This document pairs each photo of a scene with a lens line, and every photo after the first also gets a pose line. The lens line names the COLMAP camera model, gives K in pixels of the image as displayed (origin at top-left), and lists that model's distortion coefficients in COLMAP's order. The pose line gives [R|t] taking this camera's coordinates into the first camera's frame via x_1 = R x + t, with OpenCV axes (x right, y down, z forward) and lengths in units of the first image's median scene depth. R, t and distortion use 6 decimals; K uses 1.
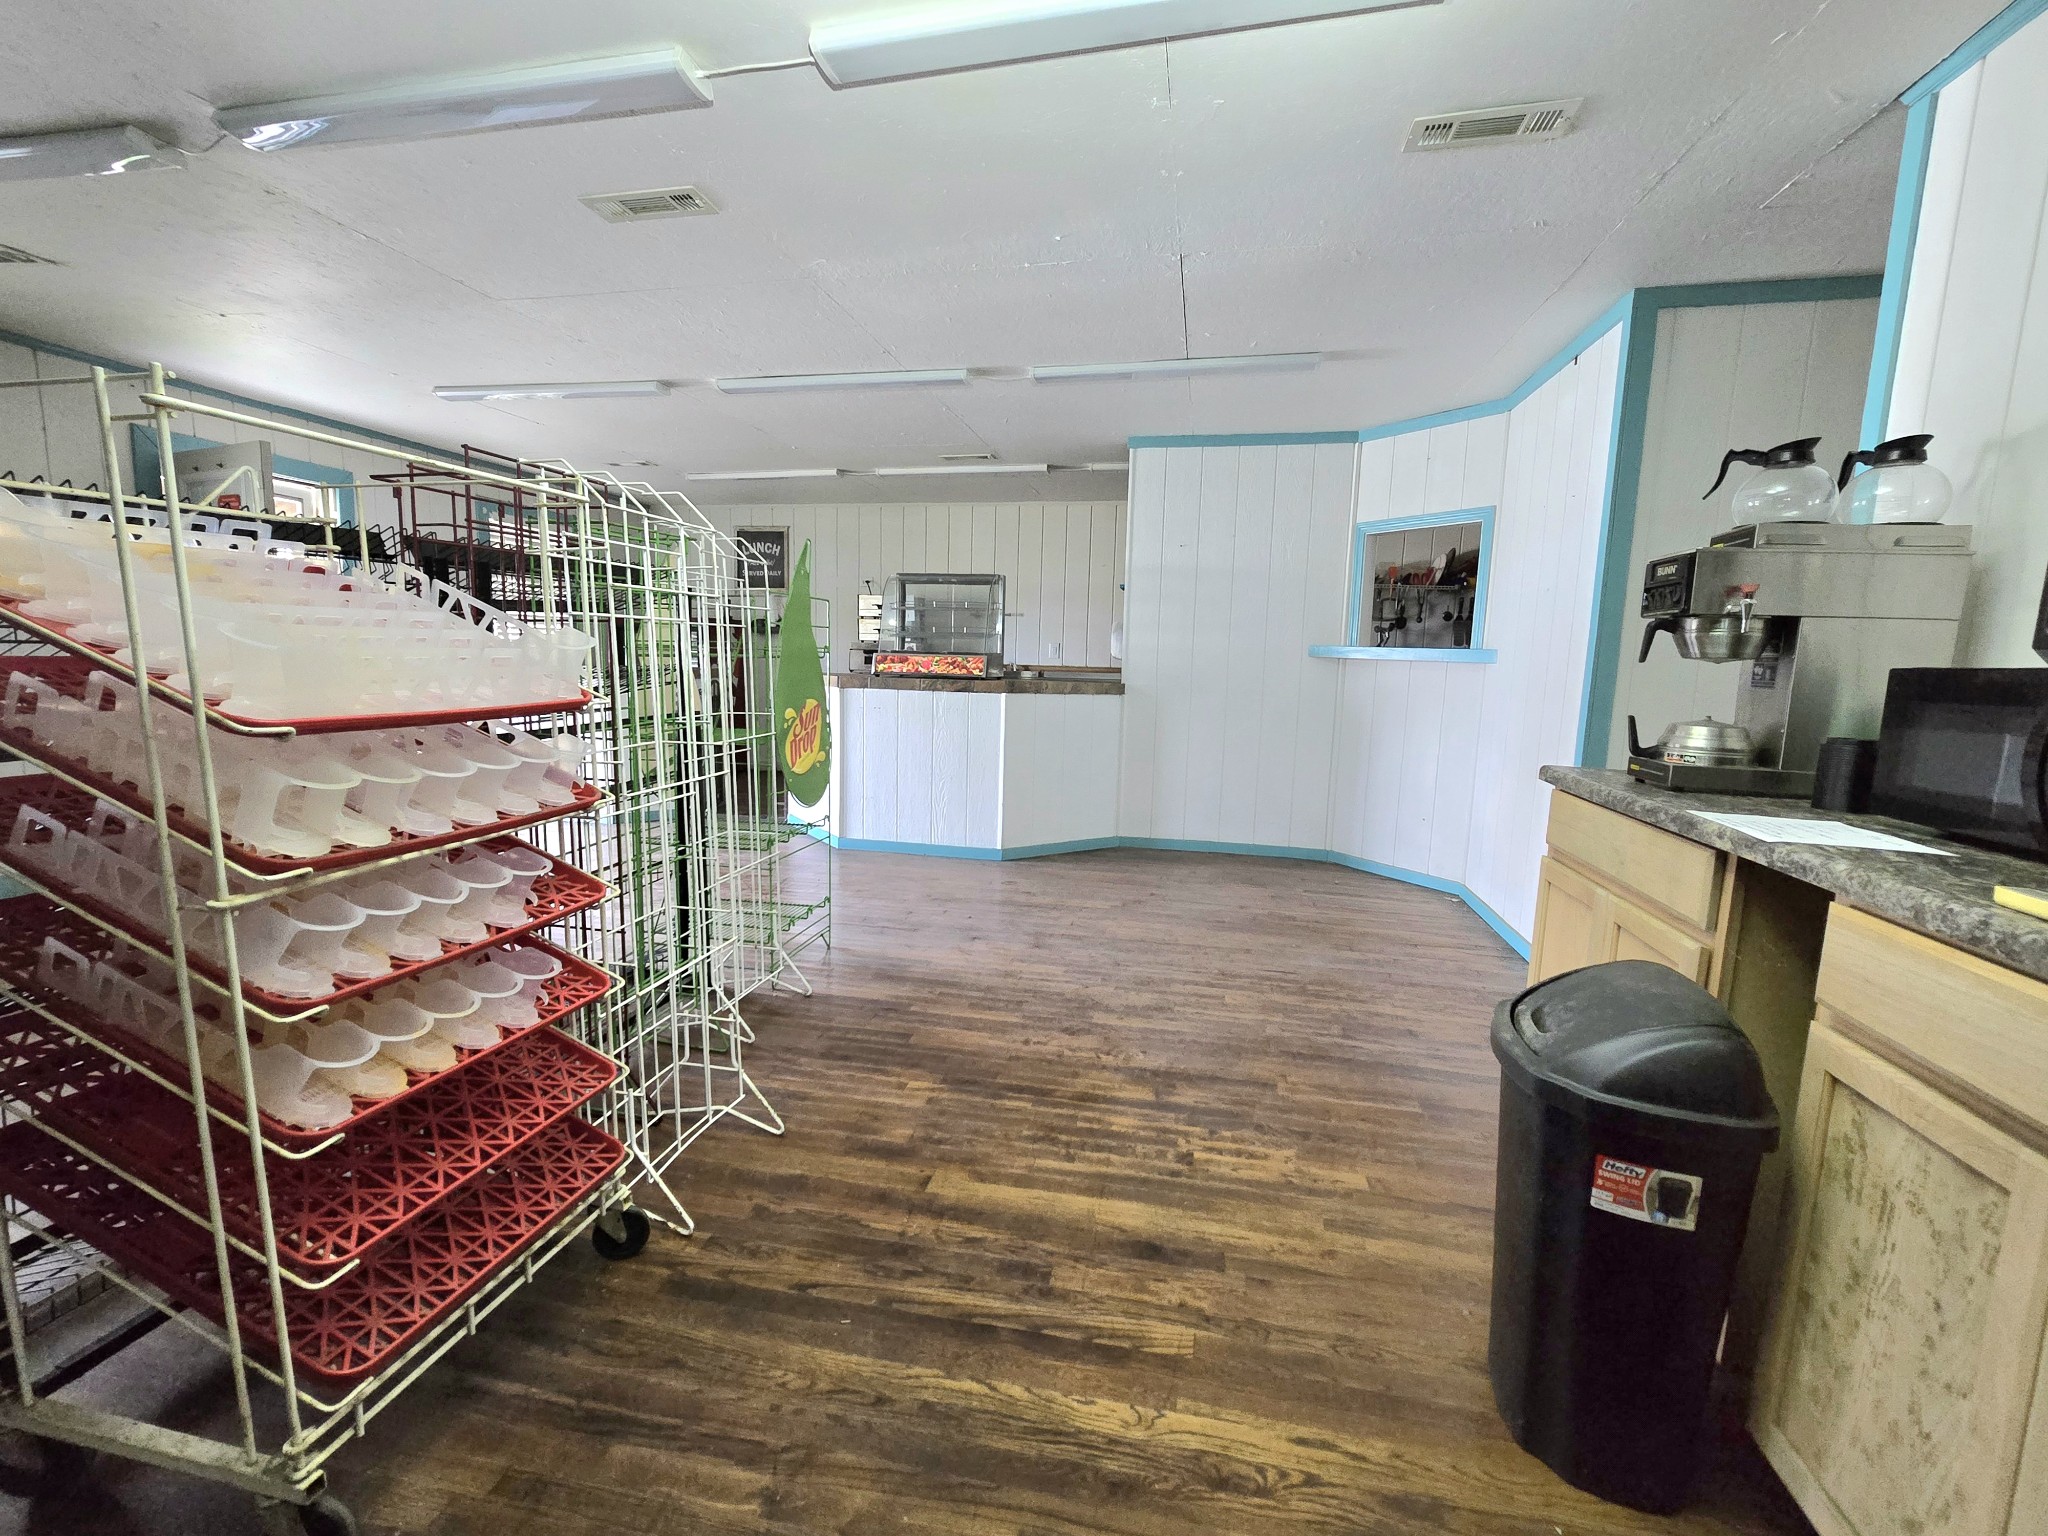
lens RADIAL K [[902.3, 0, 1024.0], [0, 902.3, 768.0], [0, 0, 1]] dist [0.000241, -0.000015]
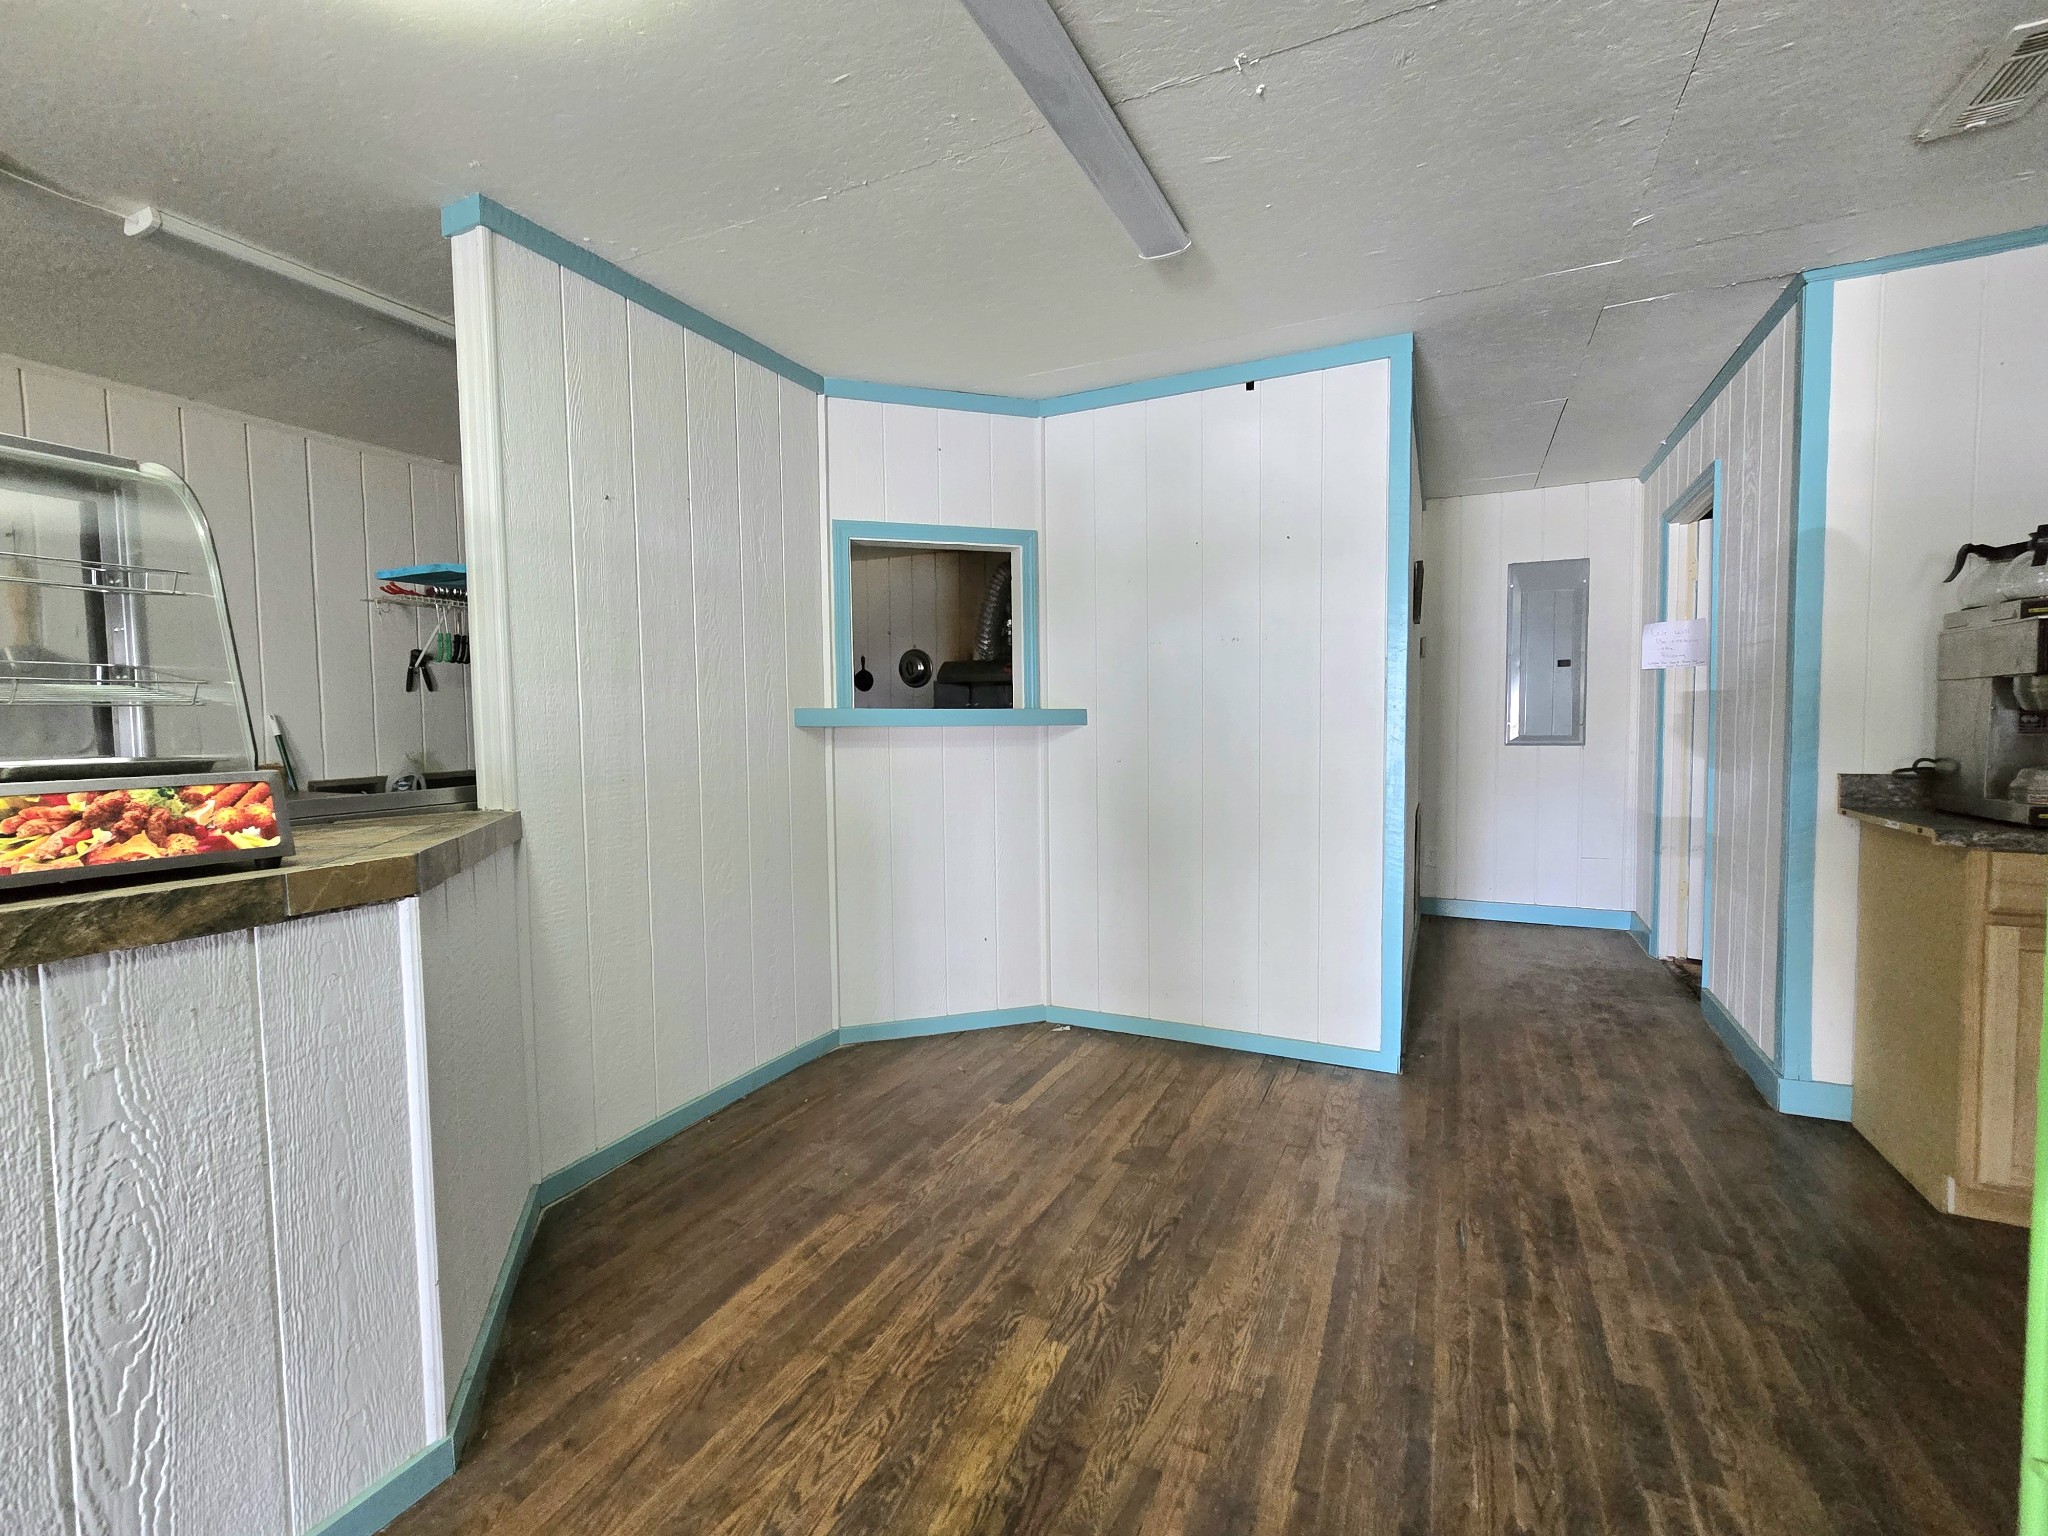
lens RADIAL K [[902.3, 0, 1024.0], [0, 902.3, 768.0], [0, 0, 1]] dist [0.000241, -0.000015]
pose [[0.241196, -0.080878, 0.967100, -0.240483], [0.142243, 0.988705, 0.047209, -0.107528], [-0.959996, 0.126176, 0.249976, 0.738314]]
